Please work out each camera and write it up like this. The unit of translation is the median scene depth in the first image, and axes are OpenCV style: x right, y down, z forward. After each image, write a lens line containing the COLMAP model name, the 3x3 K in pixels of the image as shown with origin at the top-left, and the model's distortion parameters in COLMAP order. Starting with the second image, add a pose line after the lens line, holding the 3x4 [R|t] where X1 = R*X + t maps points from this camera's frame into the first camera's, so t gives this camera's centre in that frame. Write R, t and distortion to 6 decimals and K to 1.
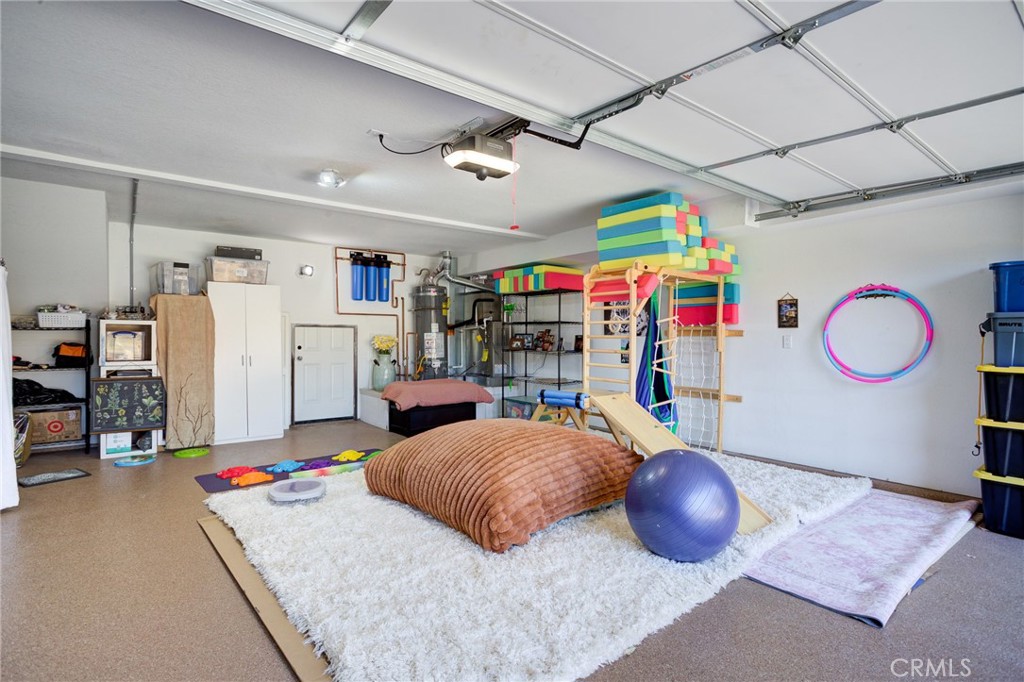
lens RADIAL K [[521.0, 0, 512.0], [0, 521.0, 341.0], [0, 0, 1]] dist [-0.005323, 0.000400]
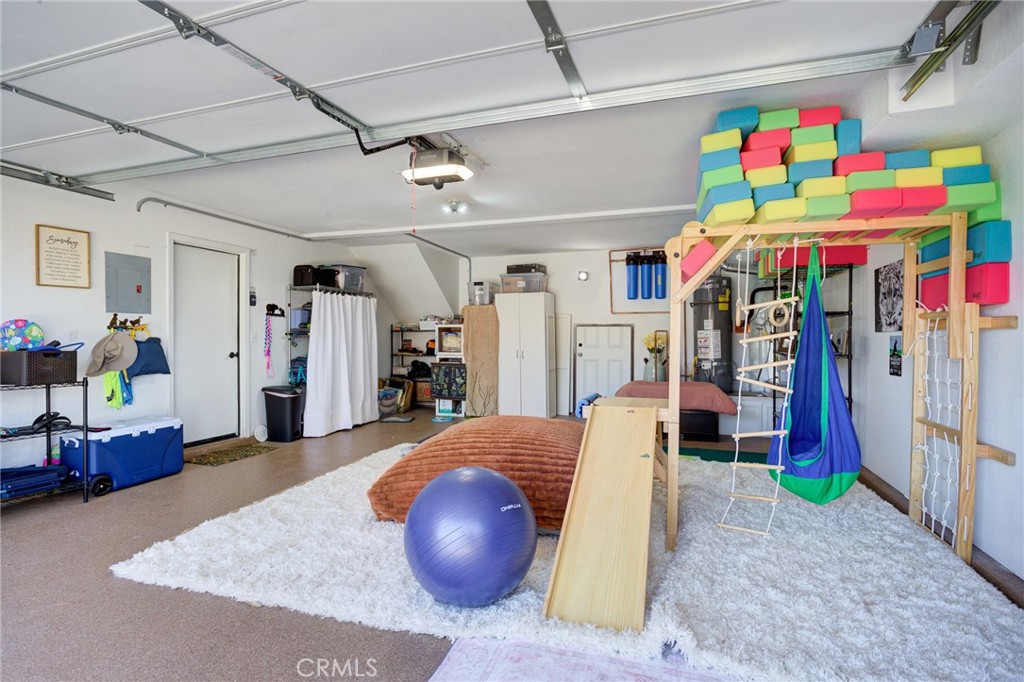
lens RADIAL K [[521.0, 0, 512.0], [0, 521.0, 341.0], [0, 0, 1]] dist [-0.005323, 0.000400]
pose [[0.531955, 0.002982, -0.846768, 0.601772], [-0.004460, 0.999990, 0.000720, 0.004968], [0.846761, 0.003394, 0.531962, 0.349213]]
